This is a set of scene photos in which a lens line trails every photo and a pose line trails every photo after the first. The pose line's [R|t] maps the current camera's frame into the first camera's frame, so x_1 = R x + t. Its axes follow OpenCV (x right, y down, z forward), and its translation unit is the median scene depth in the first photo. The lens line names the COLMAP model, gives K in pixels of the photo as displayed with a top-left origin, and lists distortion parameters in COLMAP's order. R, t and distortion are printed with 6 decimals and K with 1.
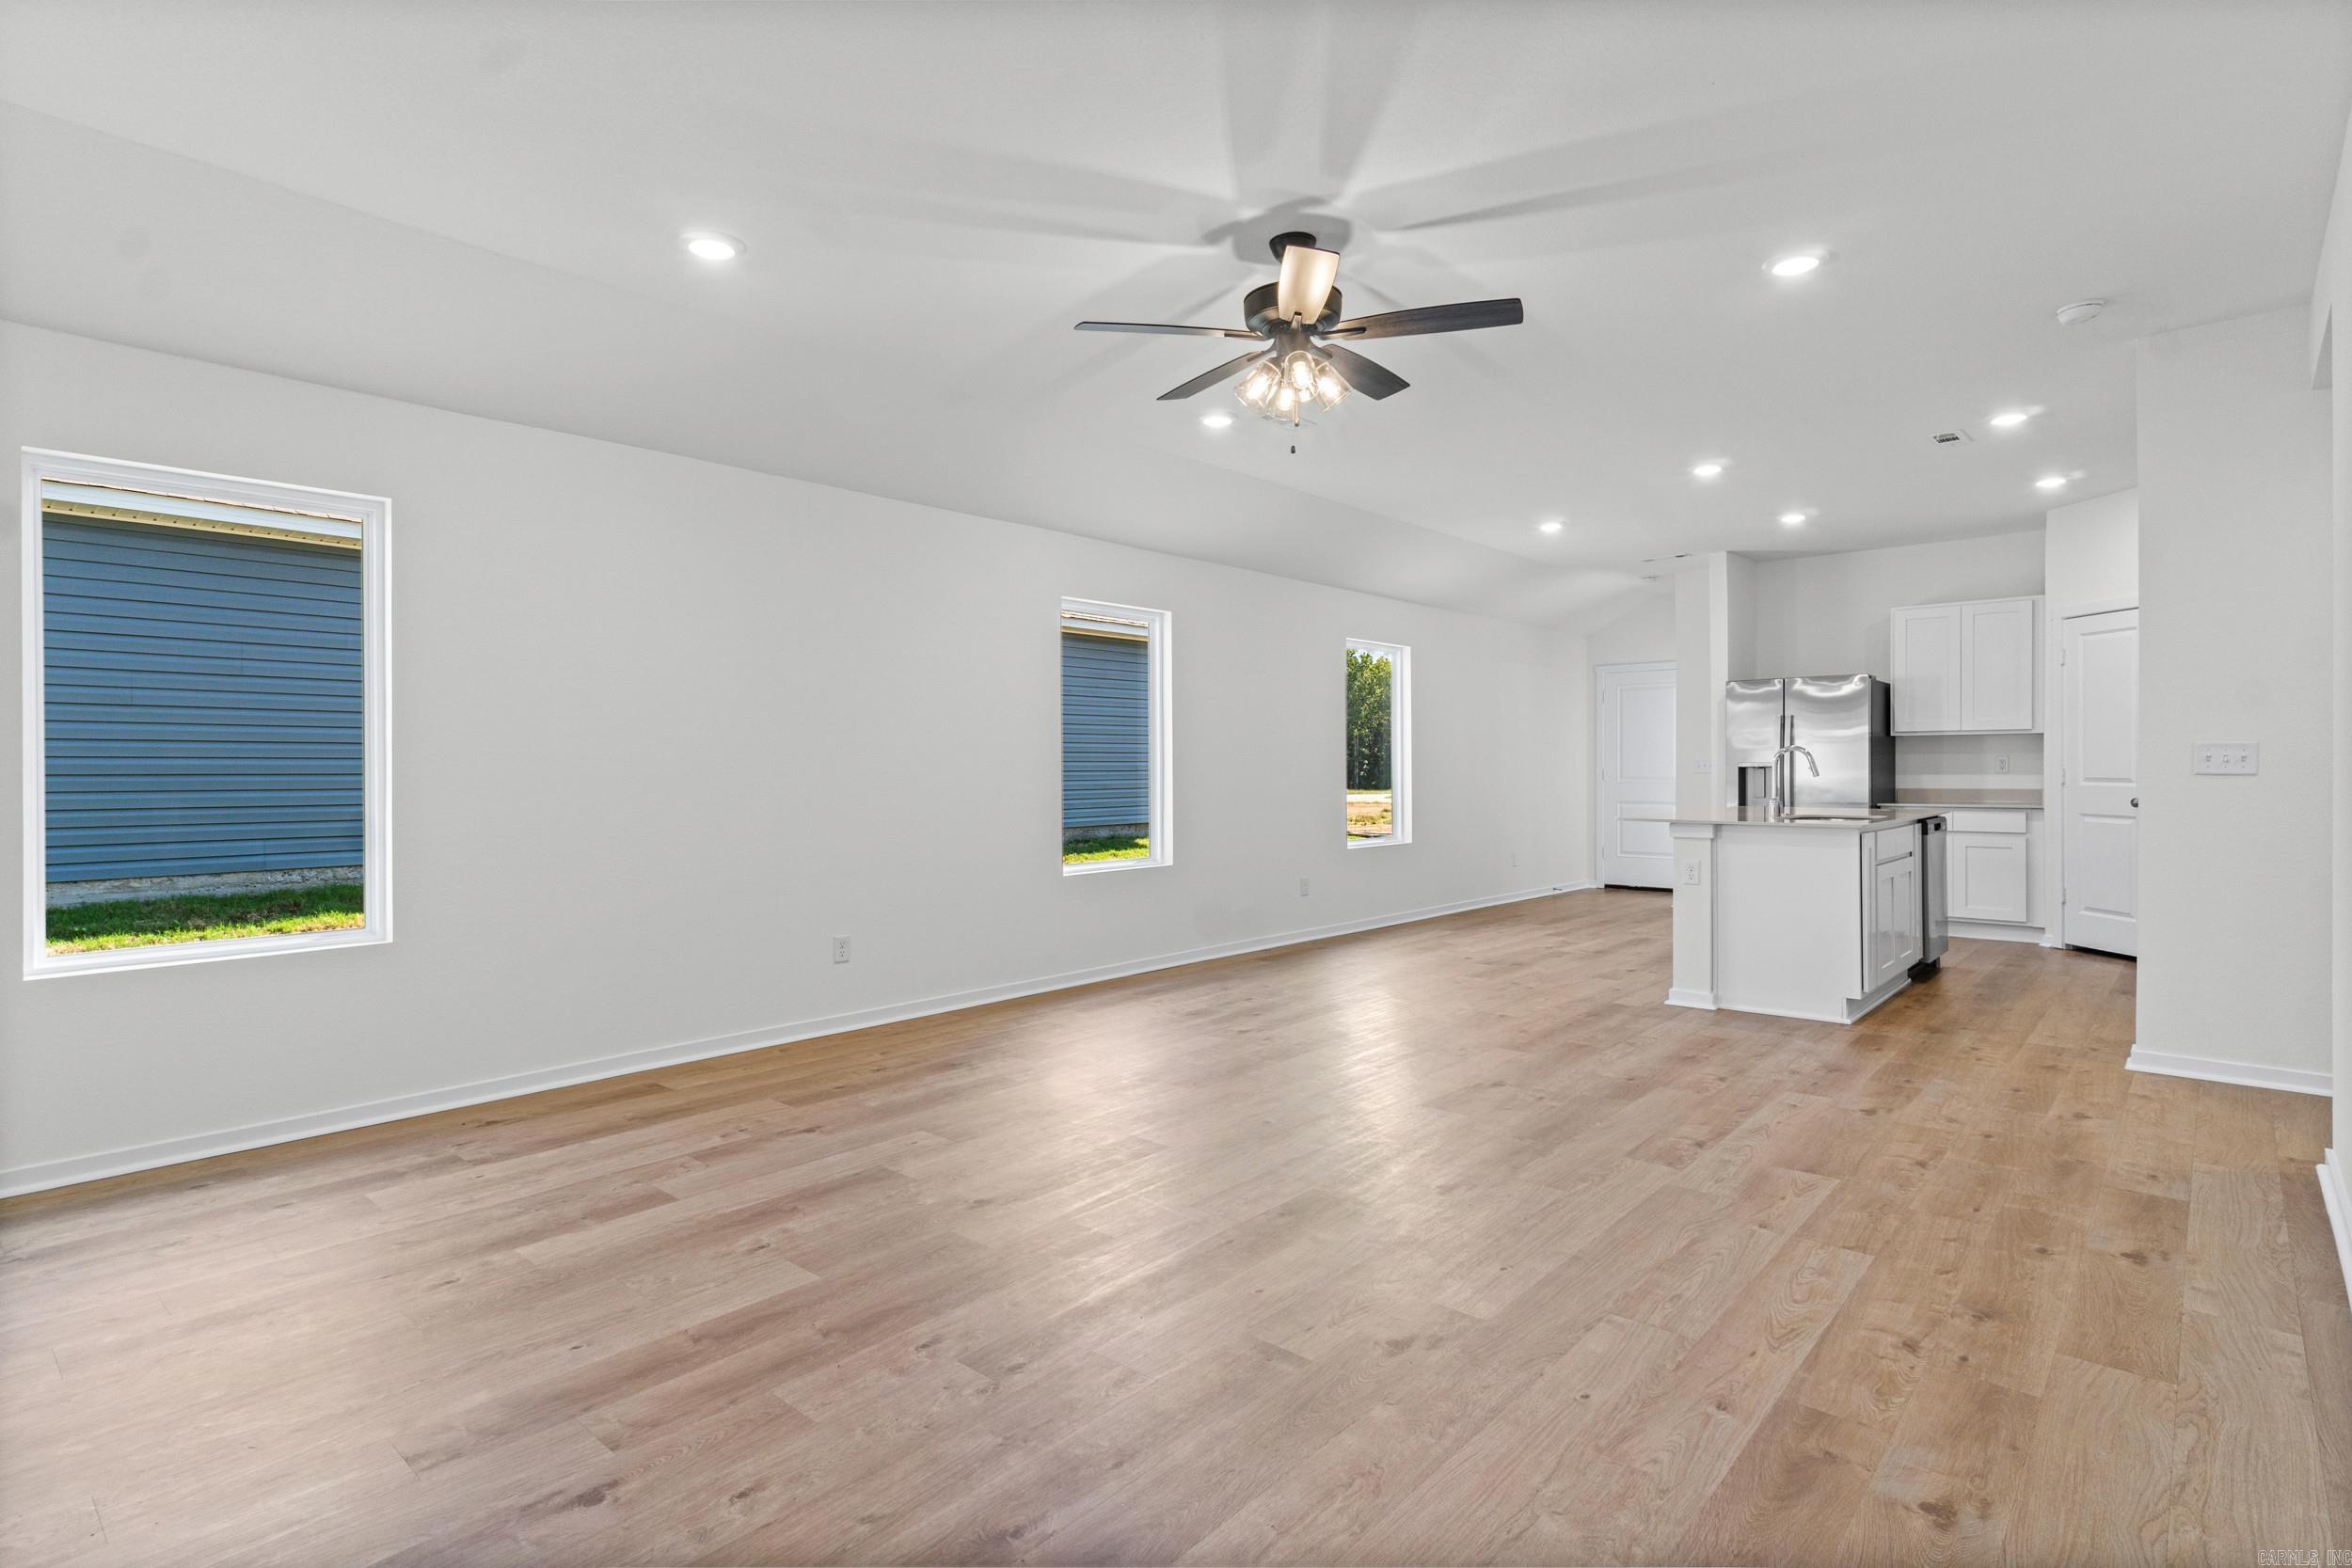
lens RADIAL K [[1164.4, 0, 1176.0], [0, 1164.4, 784.0], [0, 0, 1]] dist [0.016349, 0.001355]
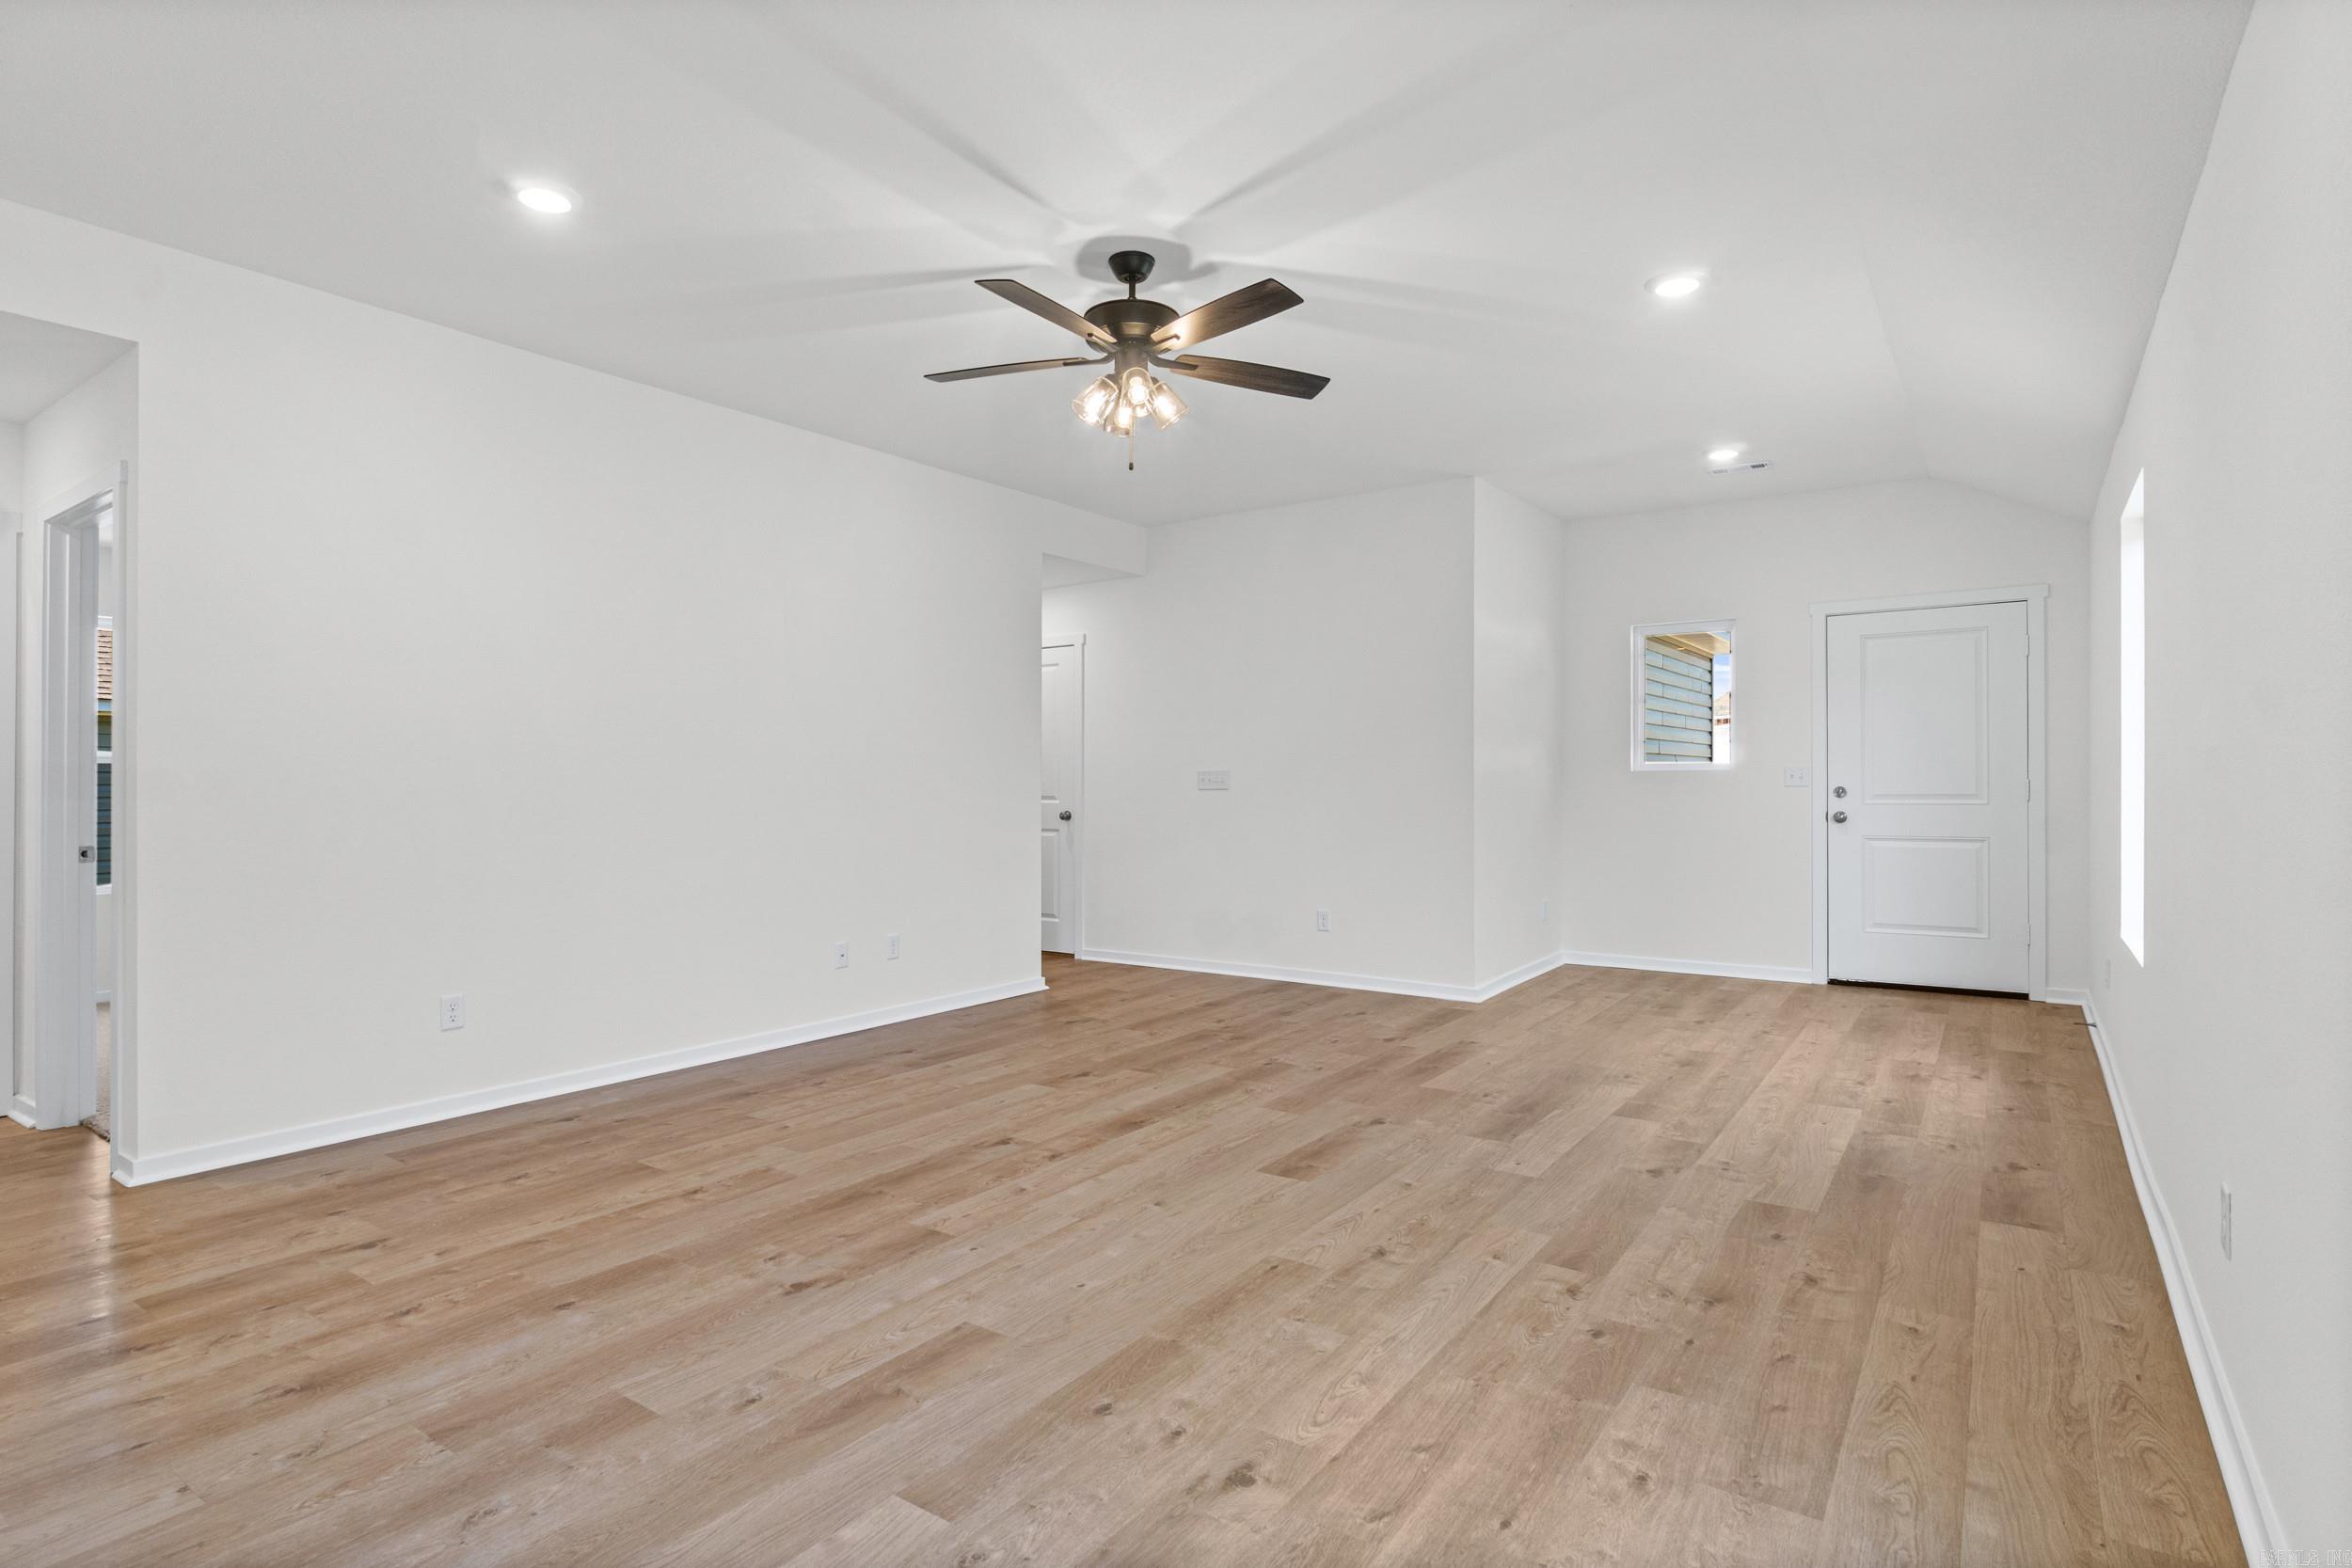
lens RADIAL K [[1202.3, 0, 1156.0], [0, 1202.3, 798.8], [0, 0, 1]] dist [-0.003997, -0.001829]
pose [[-0.994999, 0.011650, -0.099206, 0.181144], [0.008936, 0.999575, 0.027763, -0.028308], [0.099488, 0.026738, -0.994679, 2.061398]]
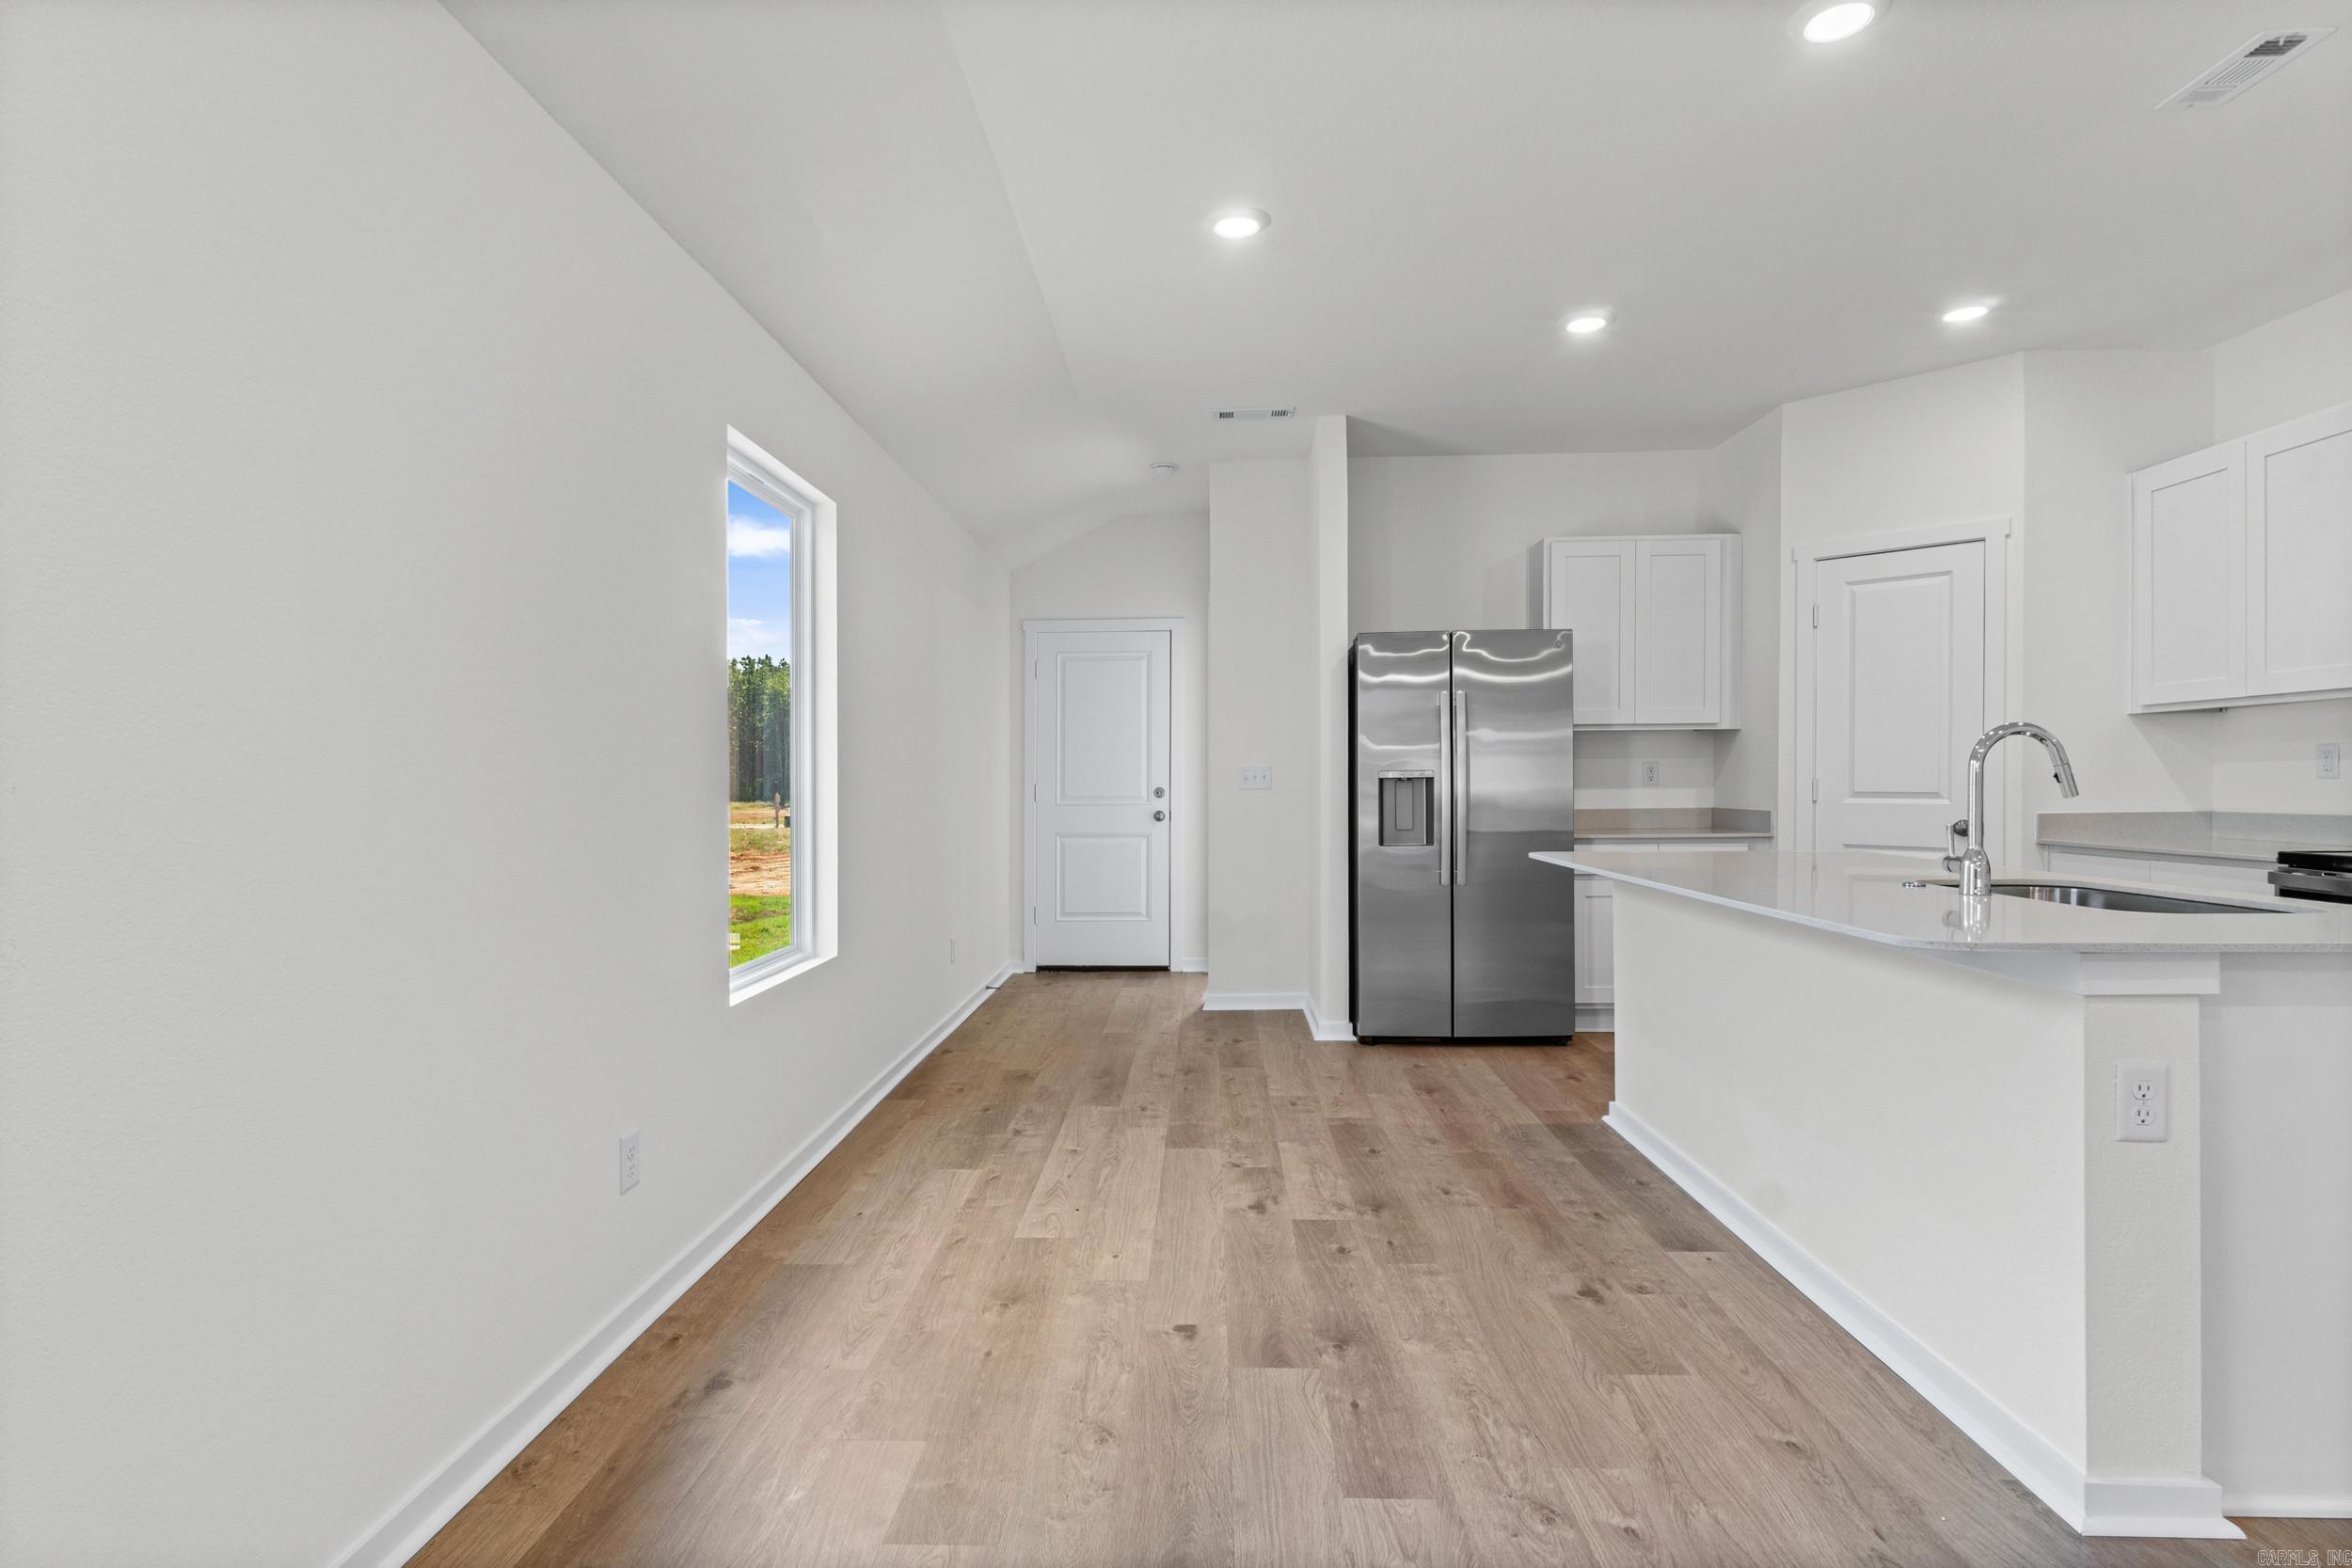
lens RADIAL K [[1202.7, 0, 1168.5], [0, 1202.7, 782.9], [0, 0, 1]] dist [-0.003986, -0.000748]
pose [[0.773211, -0.004102, 0.634135, 0.030489], [0.014486, 0.999832, -0.011194, -0.017371], [-0.633983, 0.017841, 0.773141, 1.490637]]
